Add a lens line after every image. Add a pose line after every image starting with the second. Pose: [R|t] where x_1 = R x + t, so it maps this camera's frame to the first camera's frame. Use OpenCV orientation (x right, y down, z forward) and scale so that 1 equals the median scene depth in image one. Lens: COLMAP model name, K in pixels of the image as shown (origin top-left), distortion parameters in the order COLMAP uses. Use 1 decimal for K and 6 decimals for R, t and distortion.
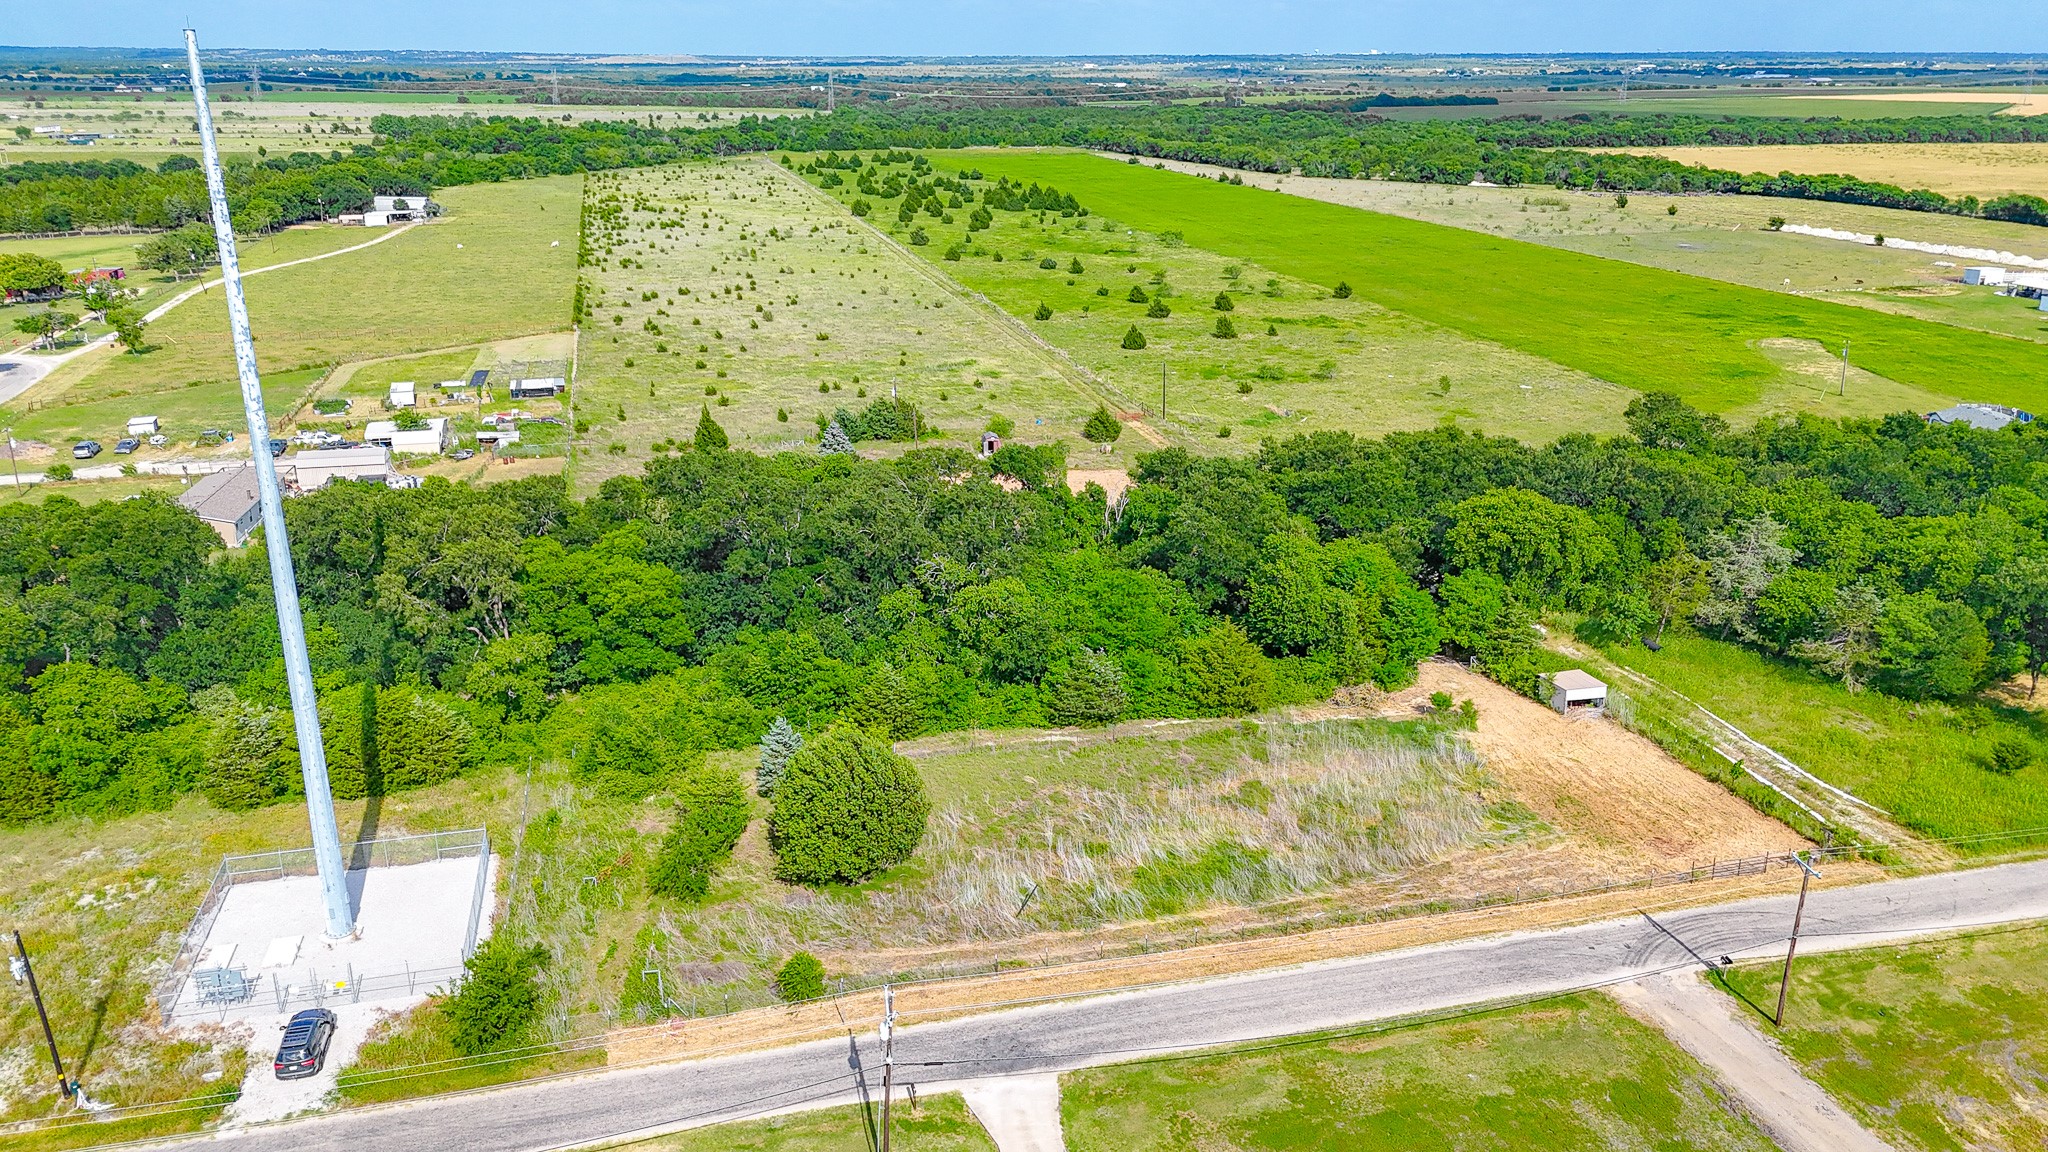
lens RADIAL K [[1513.0, 0, 1026.3], [0, 1513.0, 571.7], [0, 0, 1]] dist [0.059896, -0.049171]
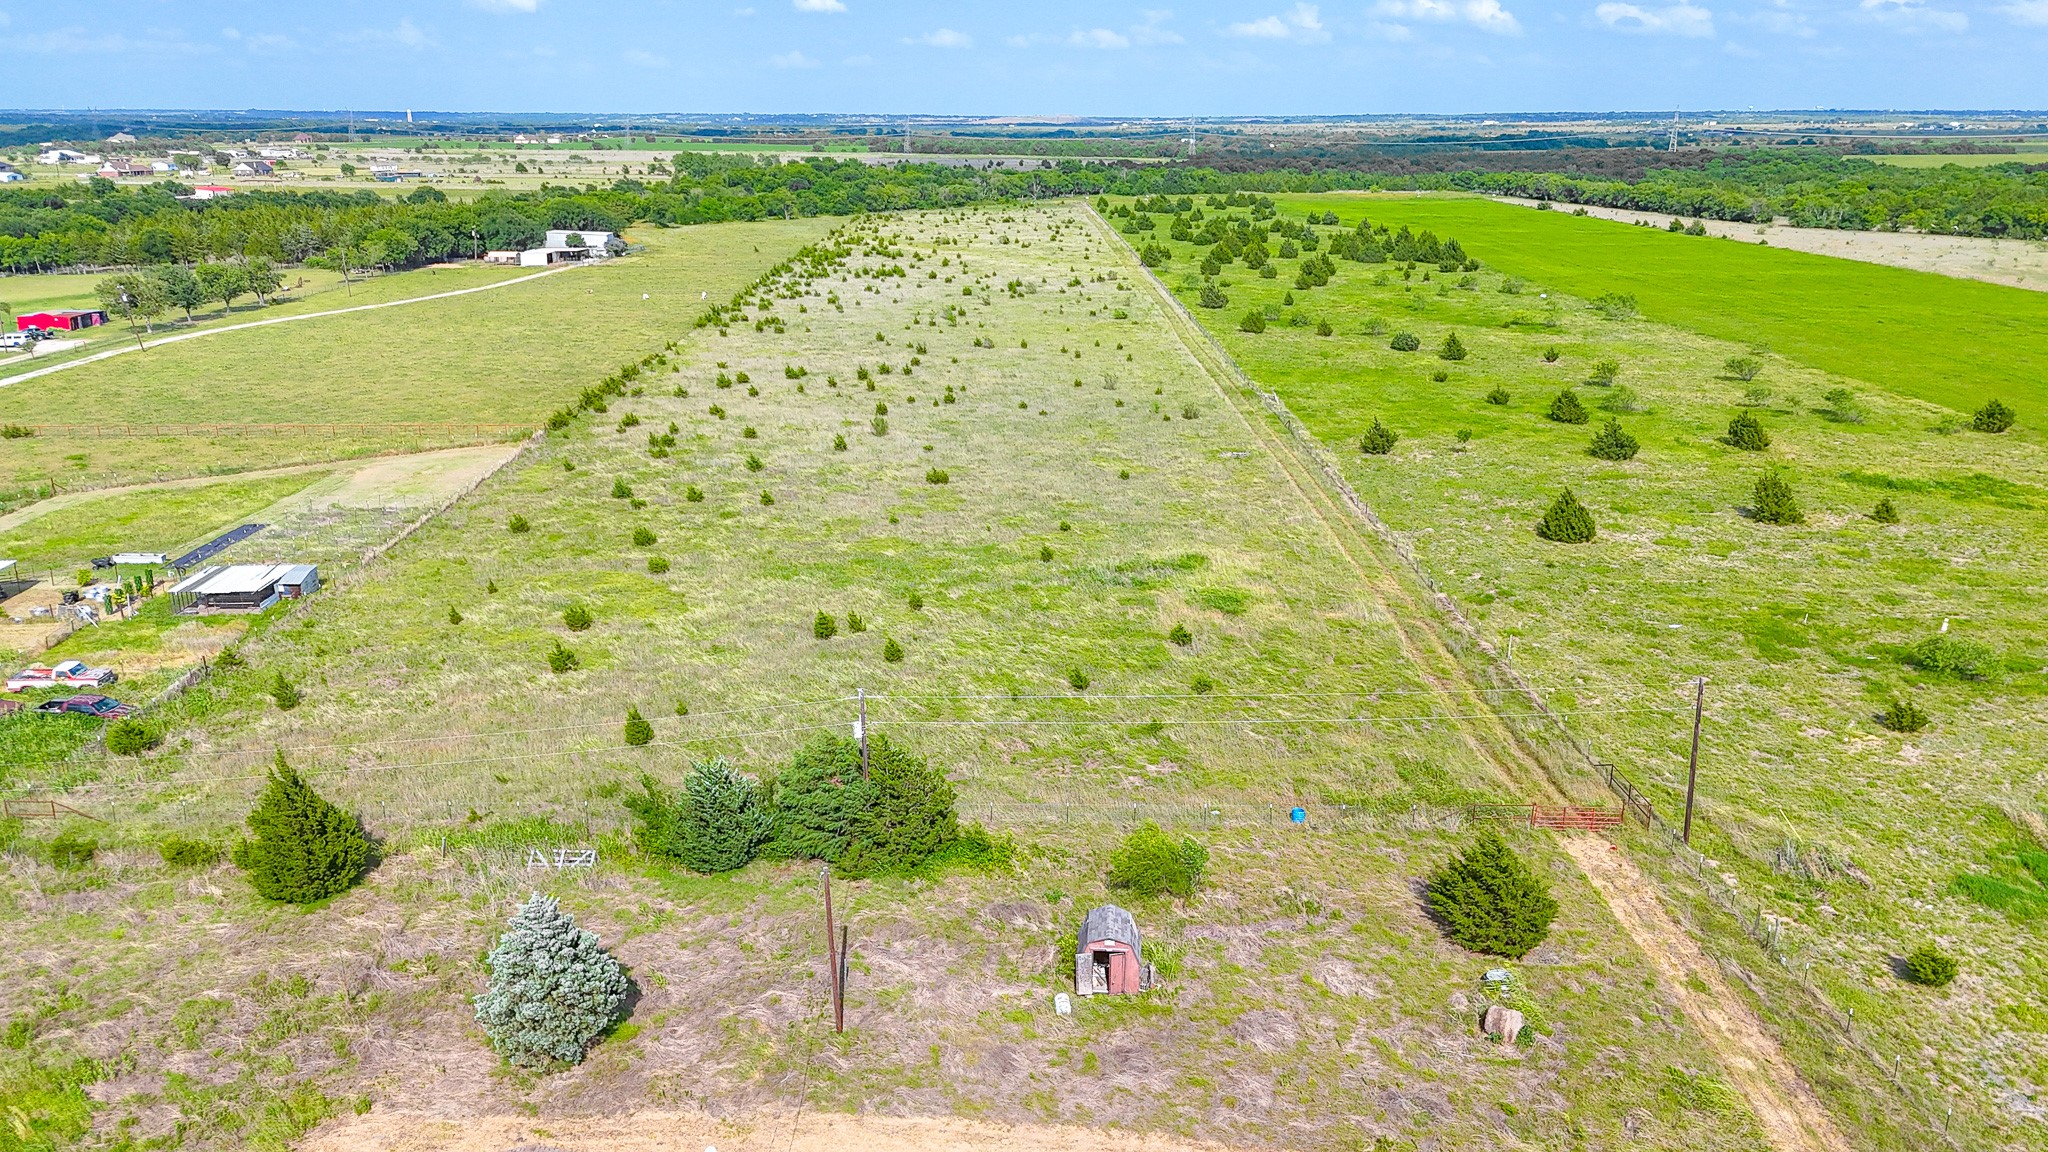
lens RADIAL K [[1520.8, 0, 1024.0], [0, 1520.8, 576.0], [0, 0, 1]] dist [0.100664, -0.142382]
pose [[0.970660, 0.067901, -0.230672, 0.022415], [-0.076396, 0.996682, -0.028086, -0.127415], [0.227999, 0.044884, 0.972626, 0.585582]]
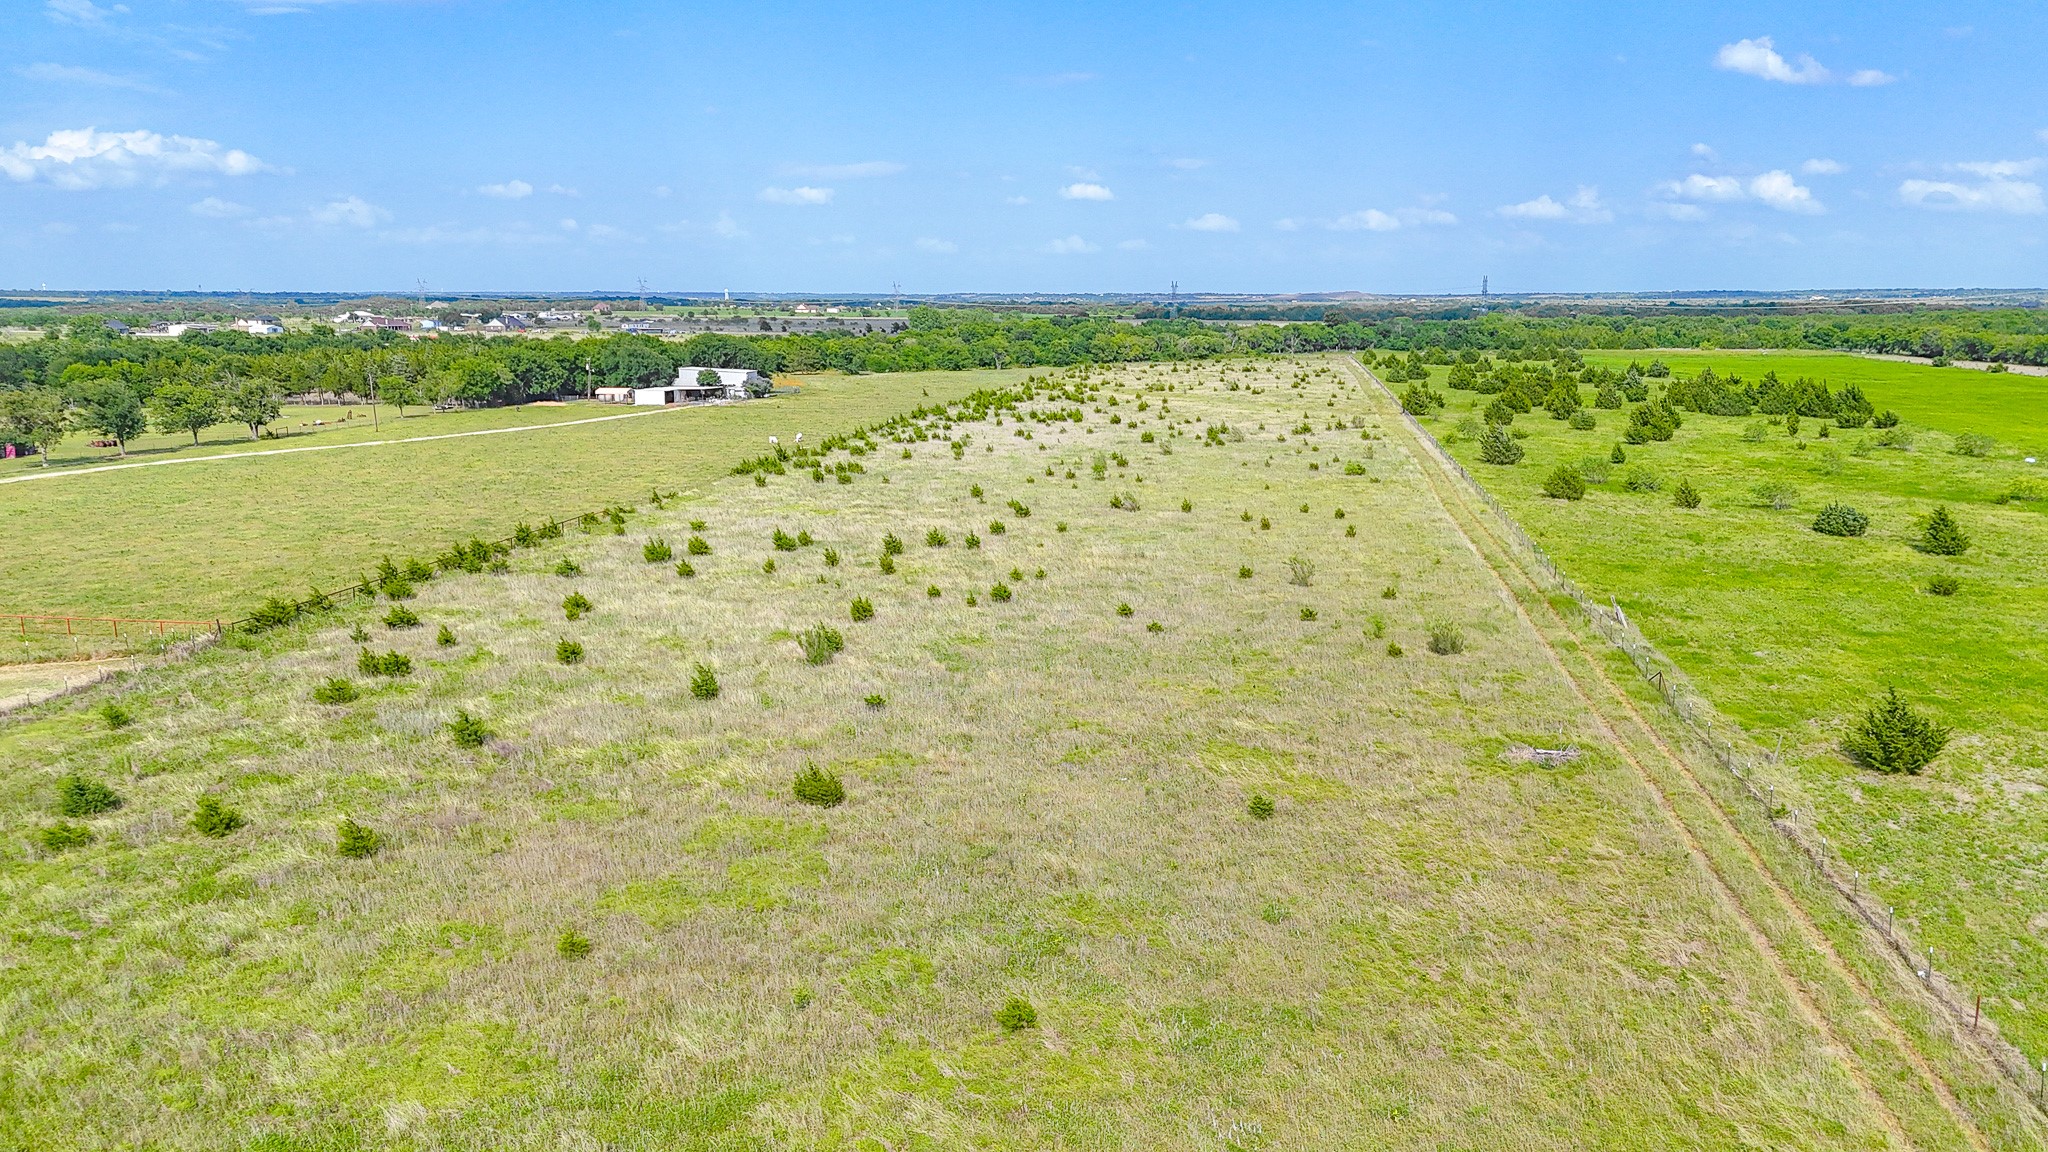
lens RADIAL K [[1528.4, 0, 1018.0], [0, 1528.4, 577.7], [0, 0, 1]] dist [0.090885, -0.112107]
pose [[0.909913, 0.074631, -0.408031, -0.018598], [-0.133718, 0.983942, -0.118225, -0.191663], [0.392655, 0.162136, 0.905281, 0.943124]]
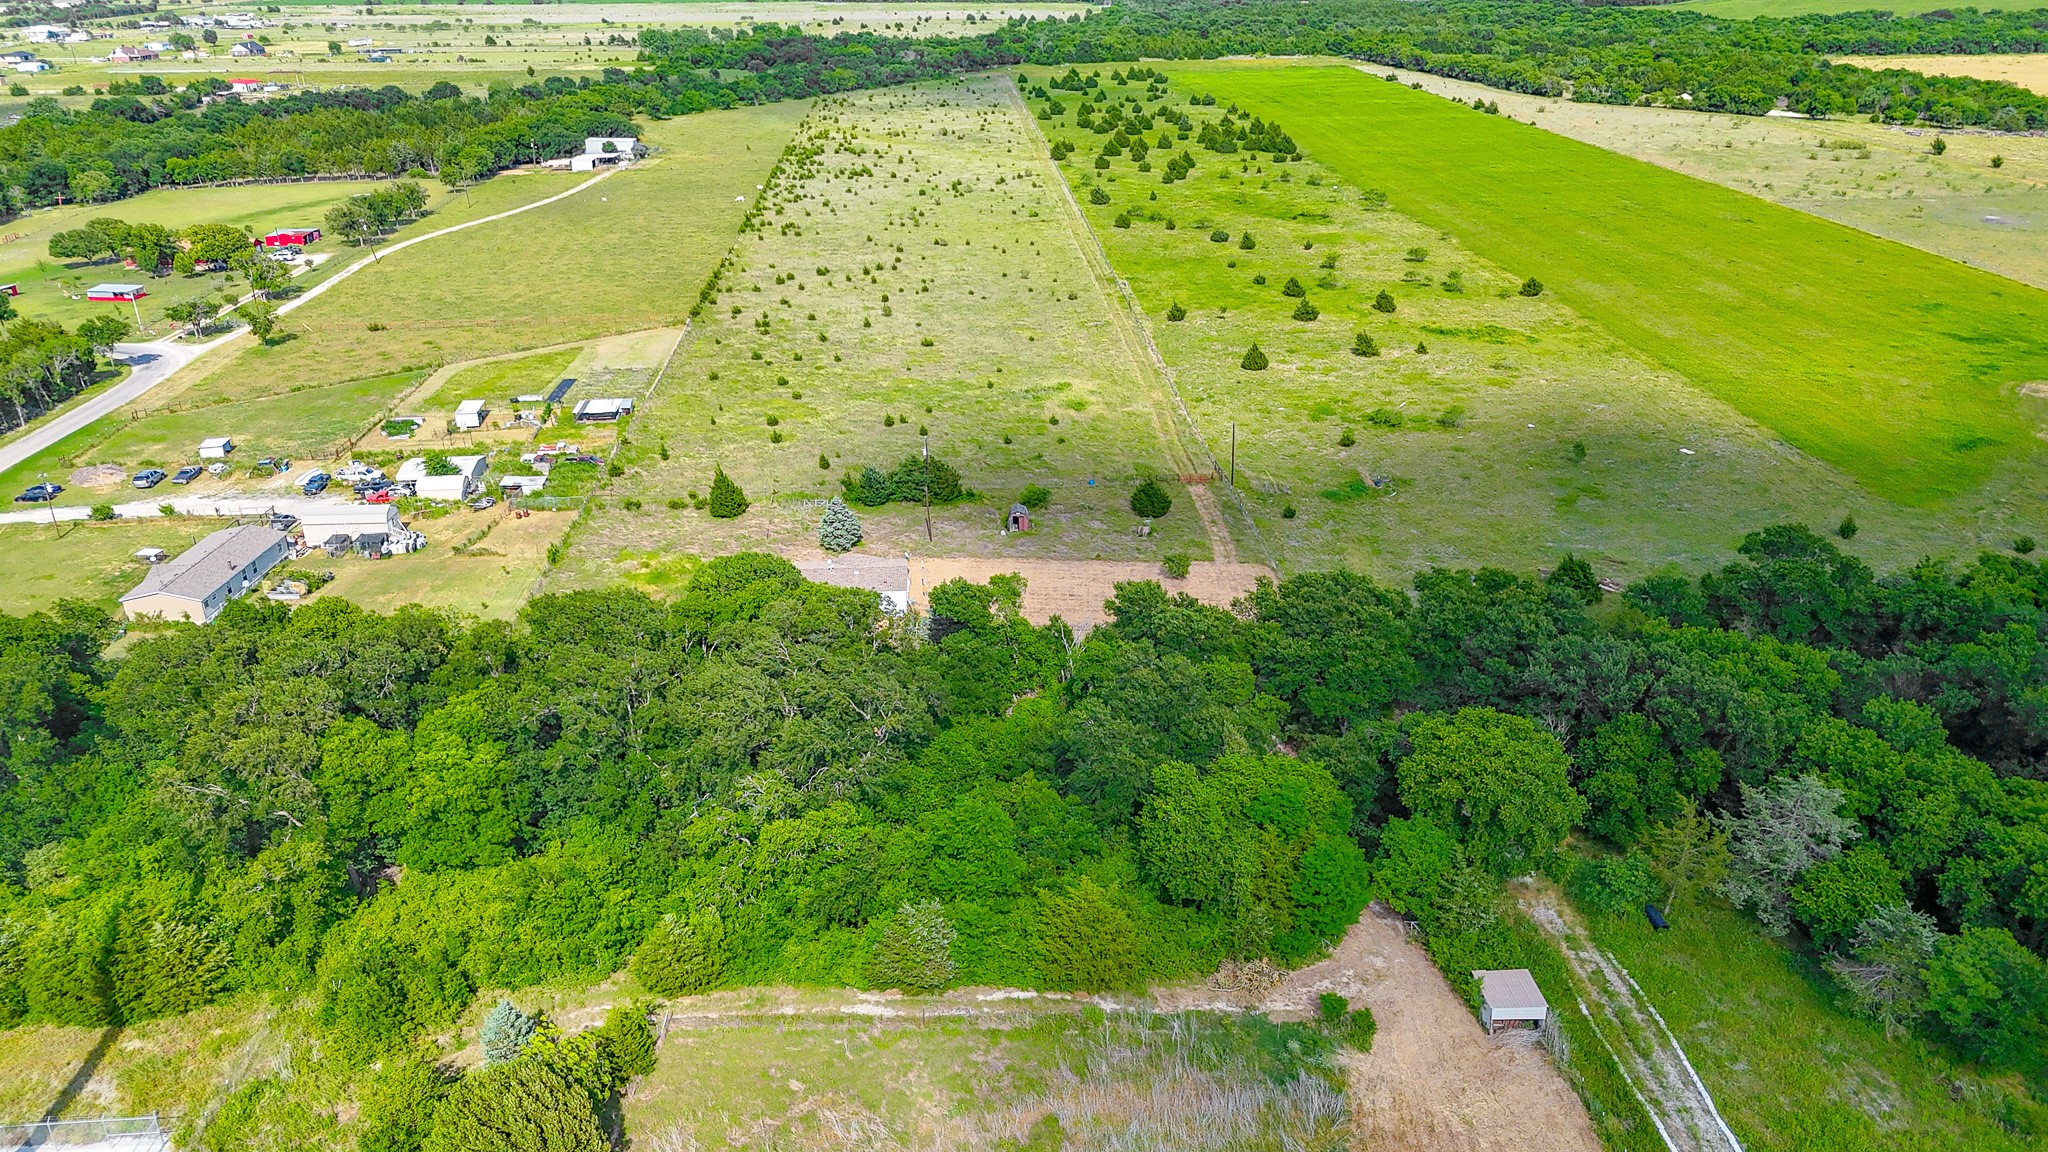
lens RADIAL K [[1513.0, 0, 1026.3], [0, 1513.0, 571.7], [0, 0, 1]] dist [0.059896, -0.049171]
pose [[0.981344, 0.059077, -0.182957, 0.126815], [-0.045442, 0.995929, 0.077845, -0.104939], [0.186811, -0.068078, 0.980034, 0.091804]]
